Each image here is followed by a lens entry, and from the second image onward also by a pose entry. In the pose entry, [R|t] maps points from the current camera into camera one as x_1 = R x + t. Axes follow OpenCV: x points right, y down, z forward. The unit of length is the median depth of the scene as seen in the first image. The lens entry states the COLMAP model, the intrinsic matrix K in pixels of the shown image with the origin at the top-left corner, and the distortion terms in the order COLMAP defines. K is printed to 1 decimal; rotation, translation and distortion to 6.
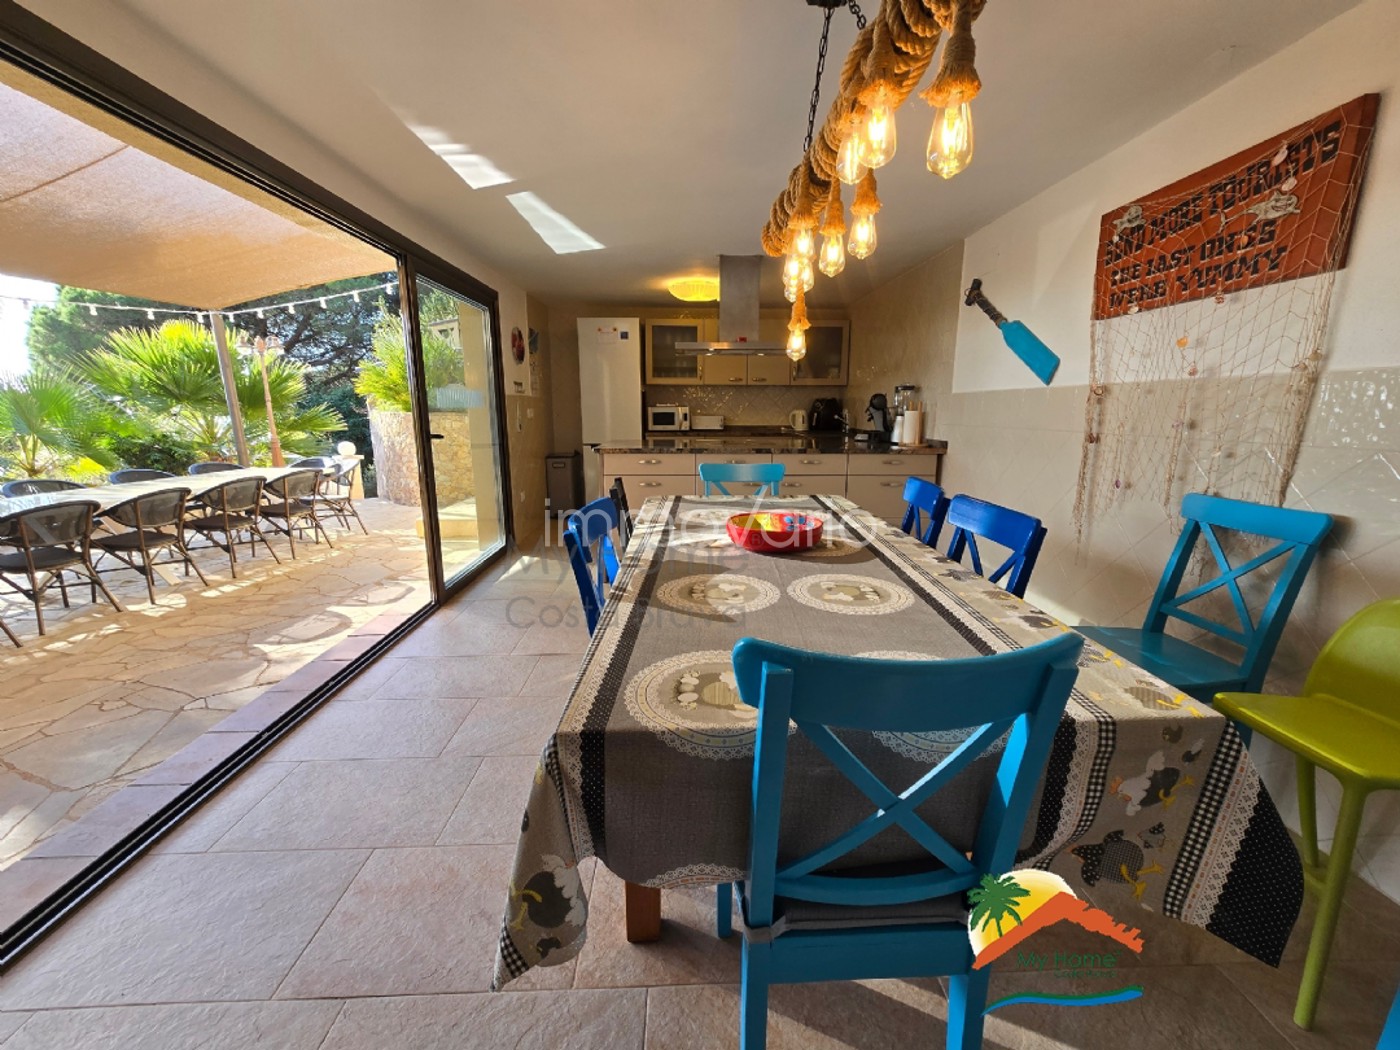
lens RADIAL K [[570.2, 0, 709.4], [0, 570.2, 525.1], [0, 0, 1]] dist [-0.006826, 0.001194]
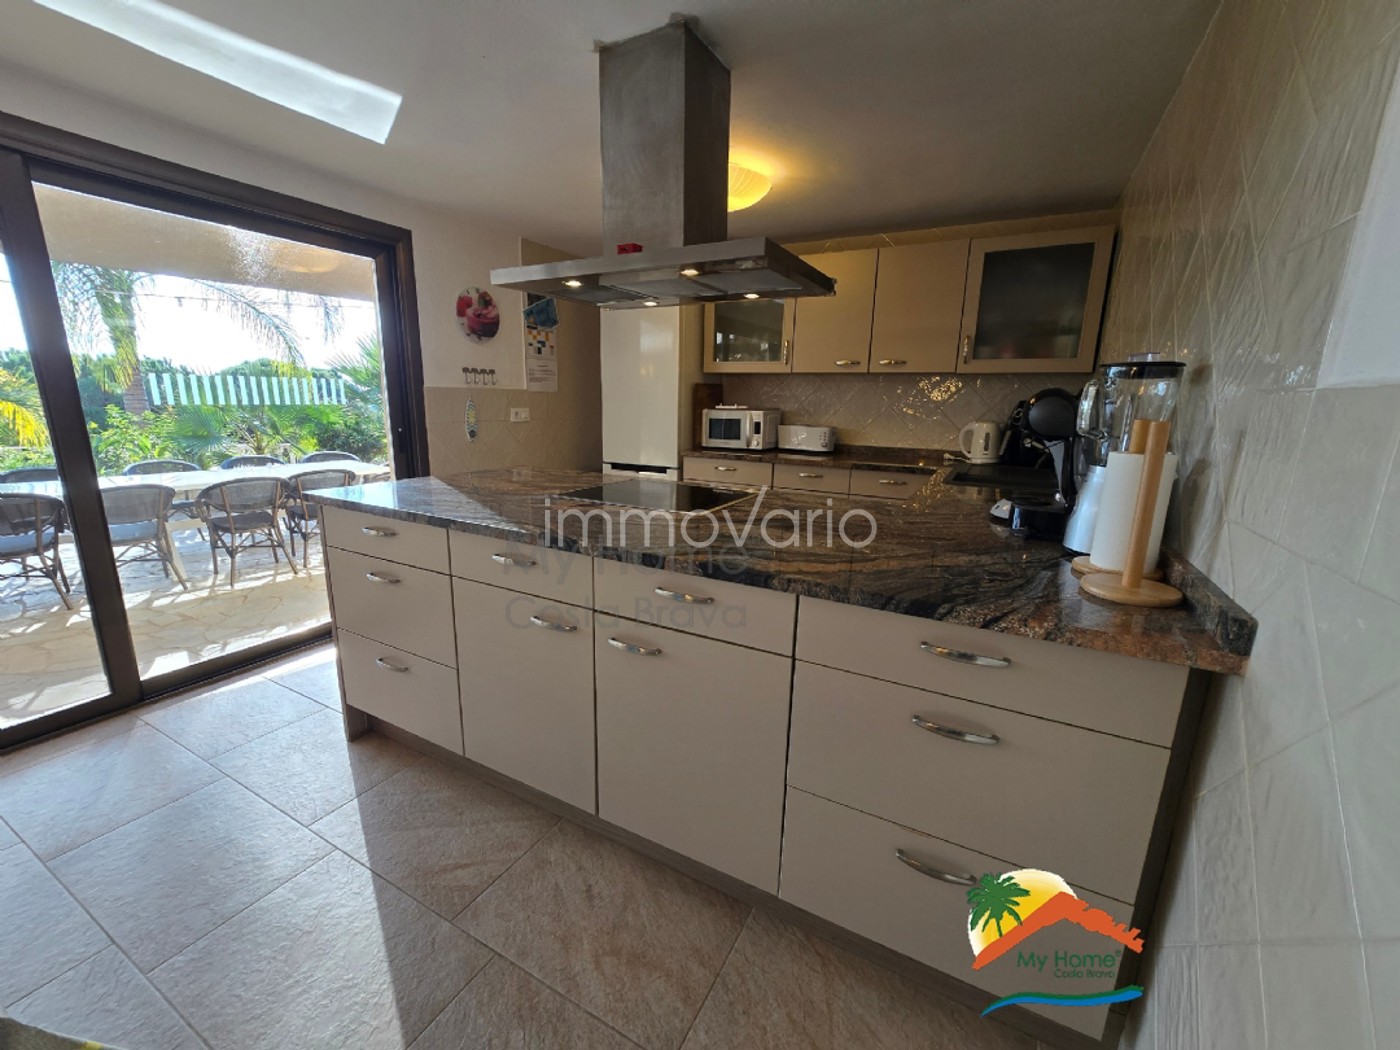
lens RADIAL K [[570.2, 0, 686.5], [0, 570.2, 526.8], [0, 0, 1]] dist [-0.006826, 0.001194]
pose [[0.848893, 0.132627, -0.511655, 0.216434], [-0.128362, 0.990758, 0.043849, -0.103562], [0.512741, 0.028454, 0.858072, 0.453557]]
